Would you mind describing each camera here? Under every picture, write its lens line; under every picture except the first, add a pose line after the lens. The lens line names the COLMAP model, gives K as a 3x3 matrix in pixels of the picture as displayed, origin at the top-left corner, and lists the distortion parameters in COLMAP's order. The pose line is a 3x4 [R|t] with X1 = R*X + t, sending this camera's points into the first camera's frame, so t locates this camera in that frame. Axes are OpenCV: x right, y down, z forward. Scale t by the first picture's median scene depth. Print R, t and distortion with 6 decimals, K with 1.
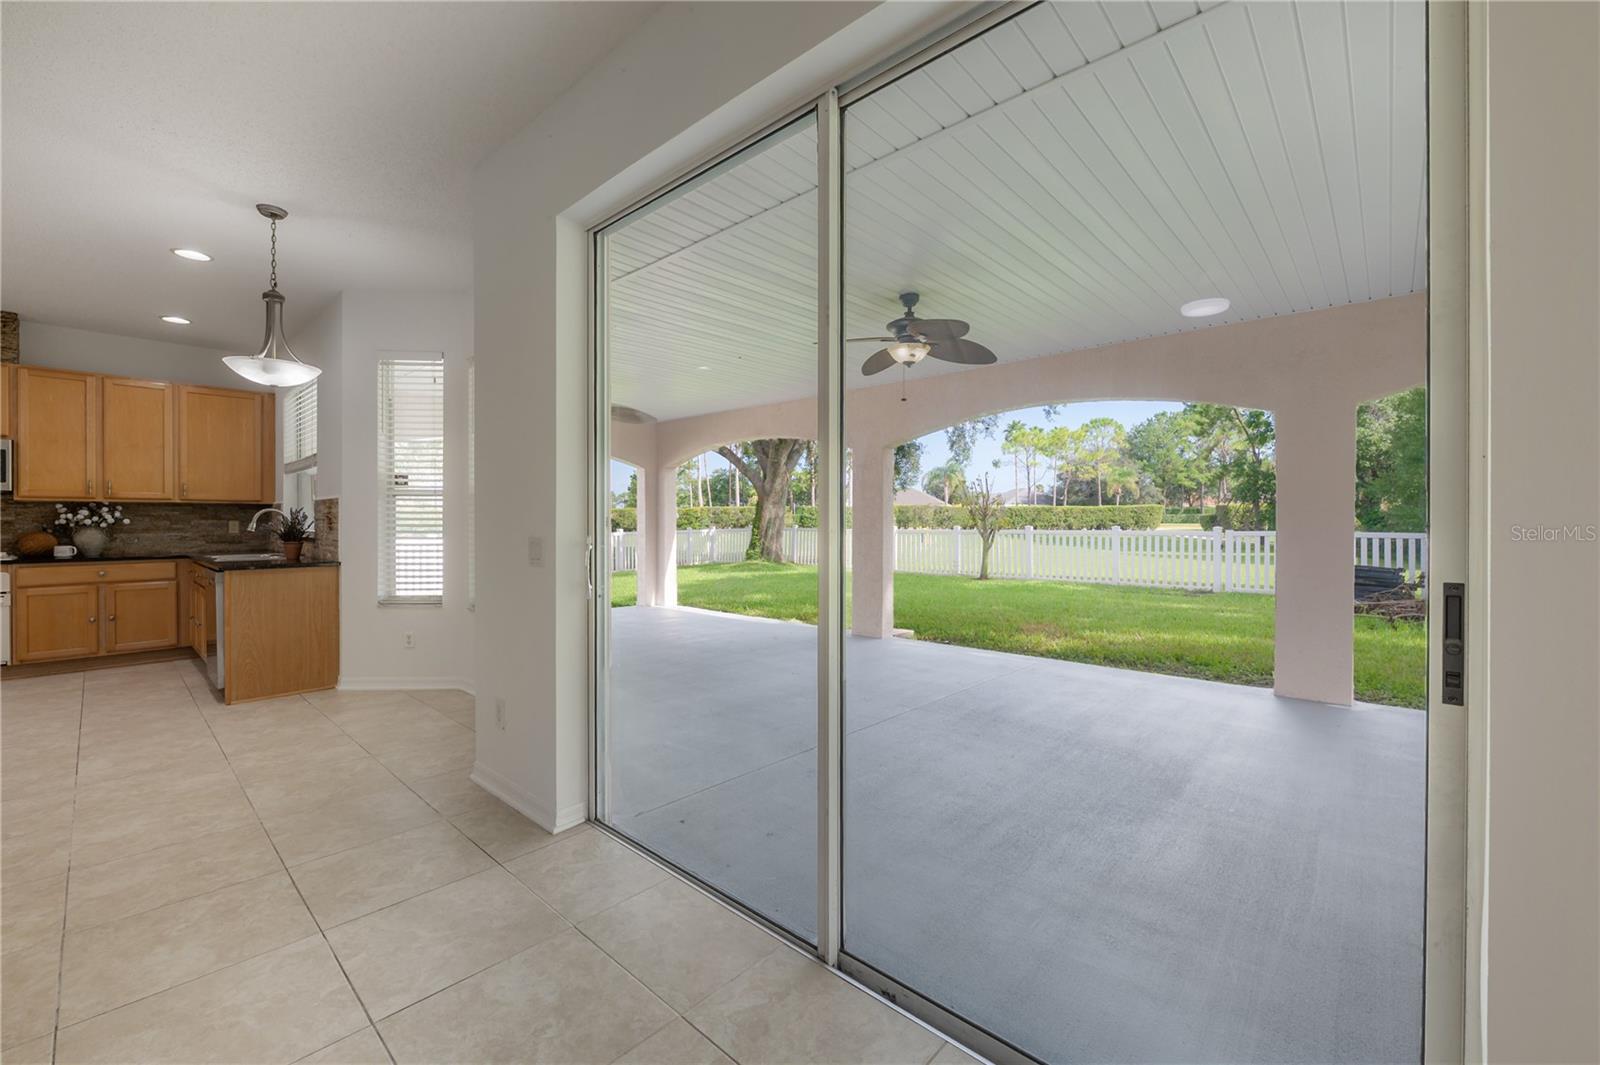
lens RADIAL K [[648.3, 0, 794.2], [0, 648.3, 517.9], [0, 0, 1]] dist [0.000513, -0.000107]
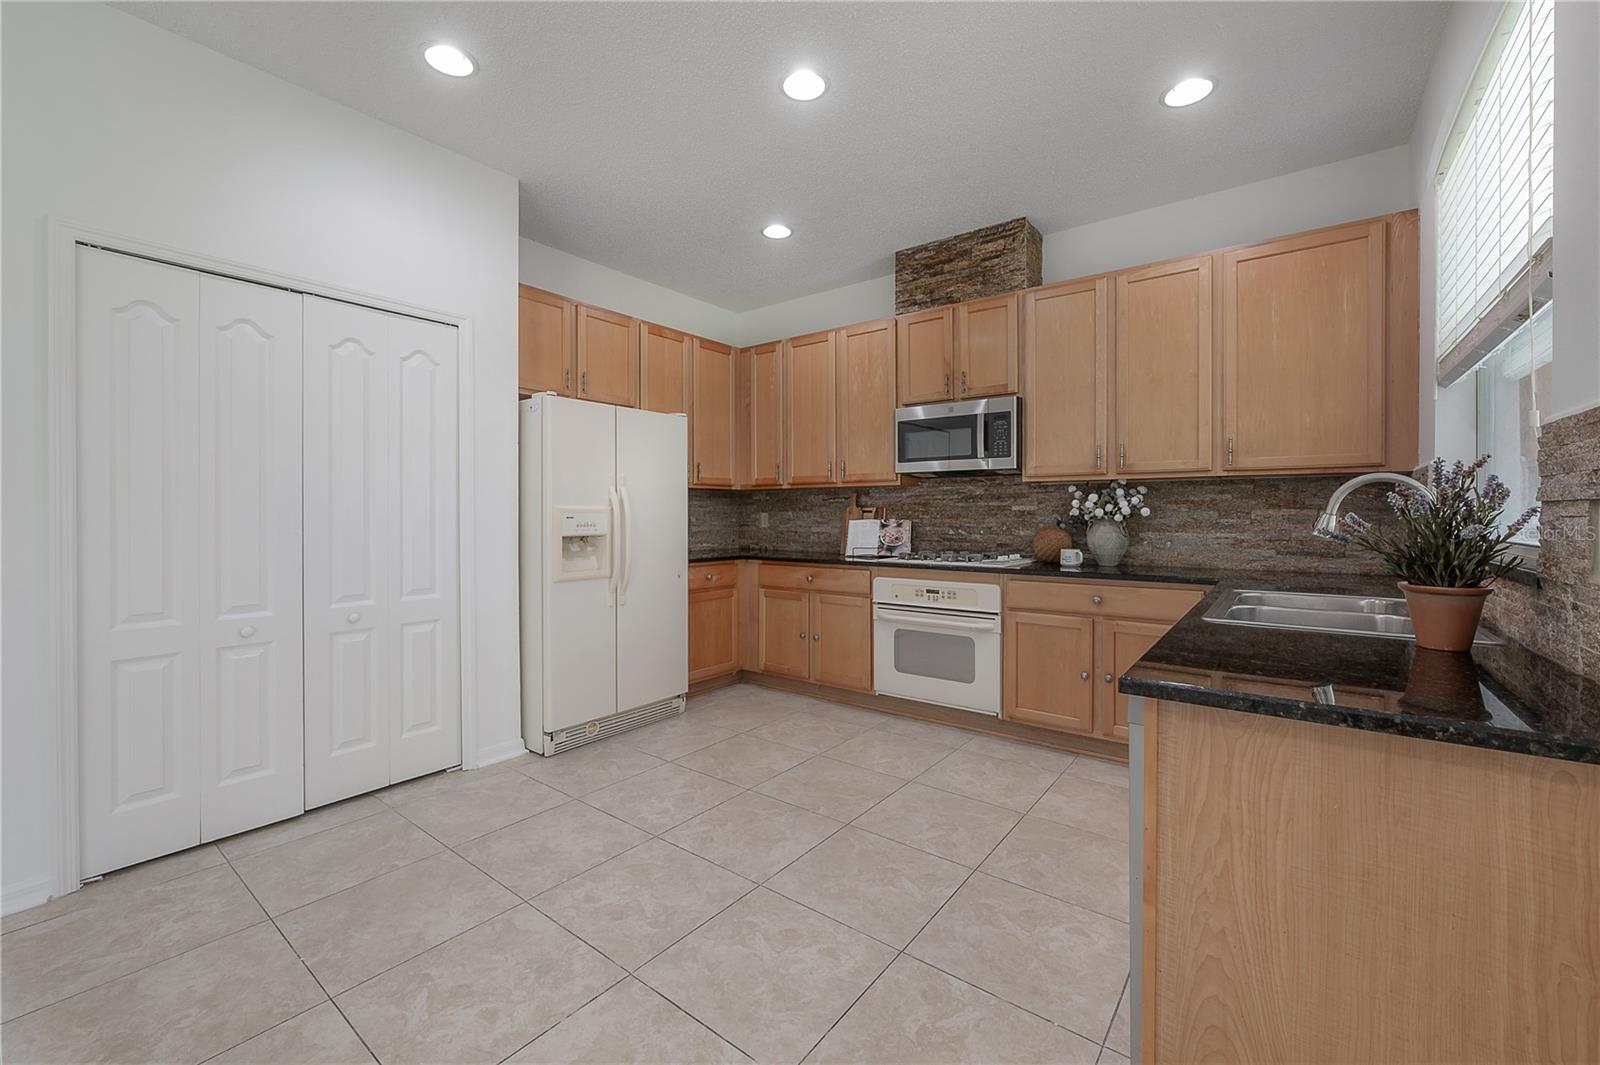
lens RADIAL K [[648.3, 0, 794.2], [0, 648.3, 517.9], [0, 0, 1]] dist [0.000513, -0.000107]
pose [[0.084738, 0.007459, -0.996375, -0.483797], [0.004803, 0.999957, 0.007895, 0.004899], [0.996392, -0.005455, 0.084698, 0.649806]]
